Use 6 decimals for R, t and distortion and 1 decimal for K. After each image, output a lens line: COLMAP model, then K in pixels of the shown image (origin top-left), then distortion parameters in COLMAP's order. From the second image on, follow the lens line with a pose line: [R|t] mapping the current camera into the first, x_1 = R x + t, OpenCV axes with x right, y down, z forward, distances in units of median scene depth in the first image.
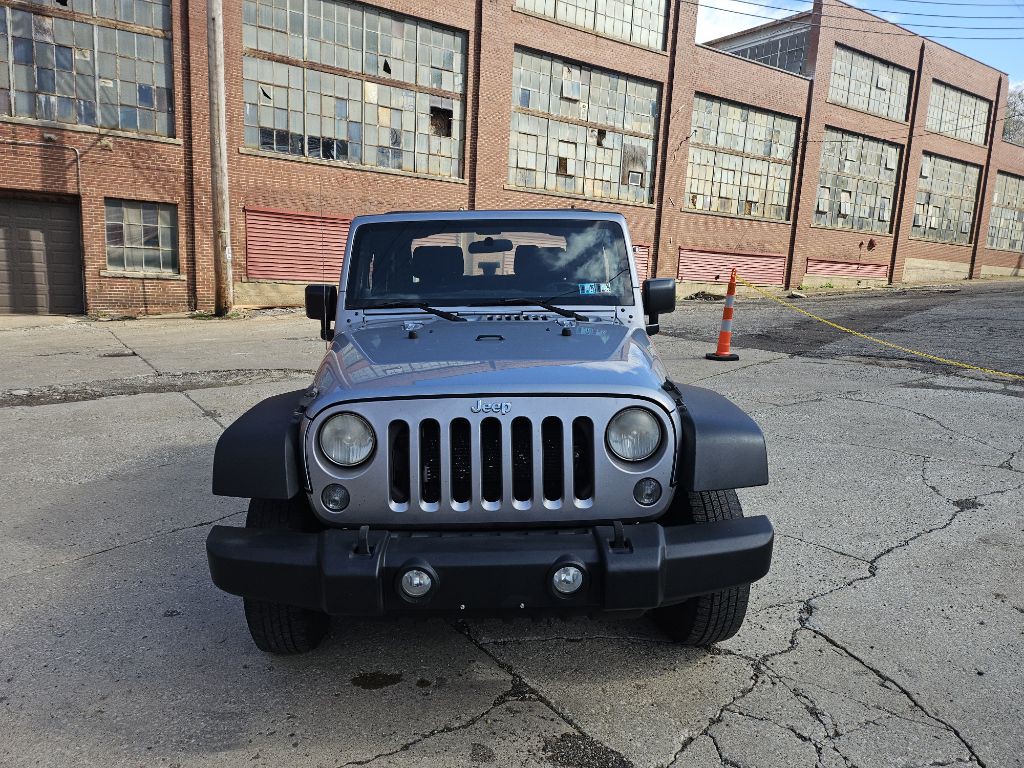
lens RADIAL K [[745.9, 0, 508.9], [0, 745.9, 383.0], [0, 0, 1]] dist [0.086474, -0.096824]
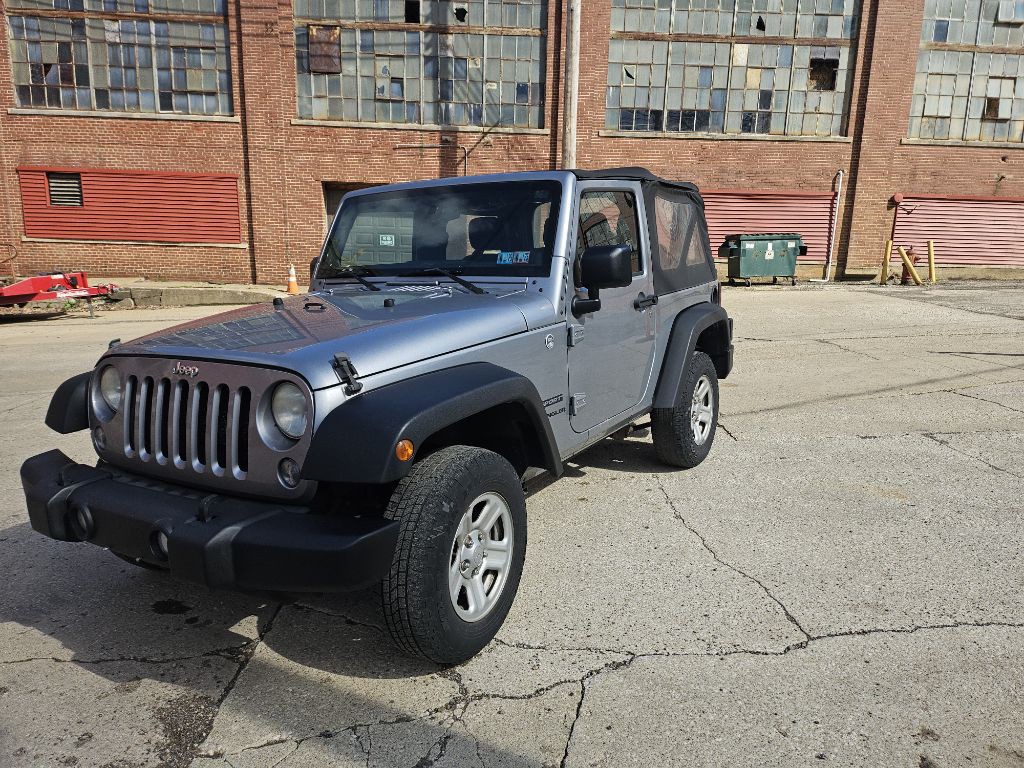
lens RADIAL K [[745.9, 0, 508.9], [0, 745.9, 383.0], [0, 0, 1]] dist [0.086474, -0.096824]
pose [[0.832894, 0.083072, -0.547162, 0.137716], [-0.067362, 0.996536, 0.048760, -0.004498], [0.549317, -0.003754, 0.835605, 0.055517]]
